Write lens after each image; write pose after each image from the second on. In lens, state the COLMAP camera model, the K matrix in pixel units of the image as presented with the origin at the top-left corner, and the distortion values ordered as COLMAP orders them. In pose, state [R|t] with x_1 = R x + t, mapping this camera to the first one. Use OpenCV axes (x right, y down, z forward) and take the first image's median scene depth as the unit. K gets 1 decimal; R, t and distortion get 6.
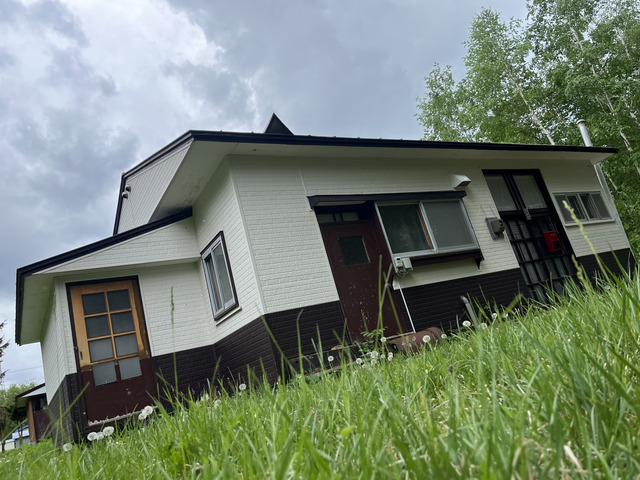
lens RADIAL K [[491.8, 0, 322.1], [0, 491.8, 239.7], [0, 0, 1]] dist [0.052595, -0.045385]
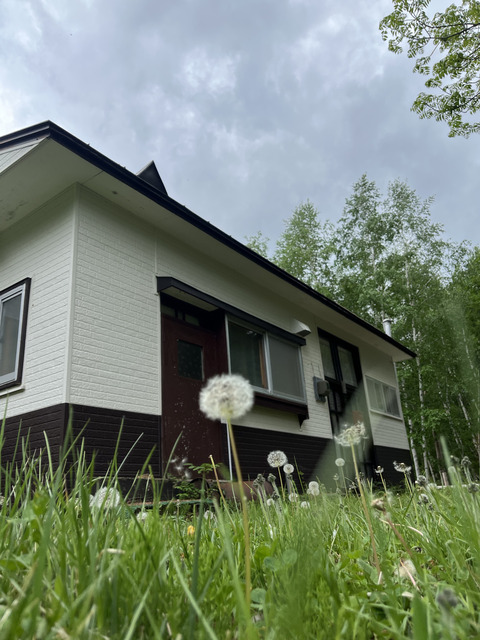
lens RADIAL K [[491.8, 0, 236.8], [0, 491.8, 319.6], [0, 0, 1]] dist [0.052595, -0.045385]
pose [[0.905261, 0.320873, 0.278464, -0.103608], [-0.274436, 0.941981, -0.193277, 0.087755], [-0.324325, 0.098546, 0.940799, 0.212878]]
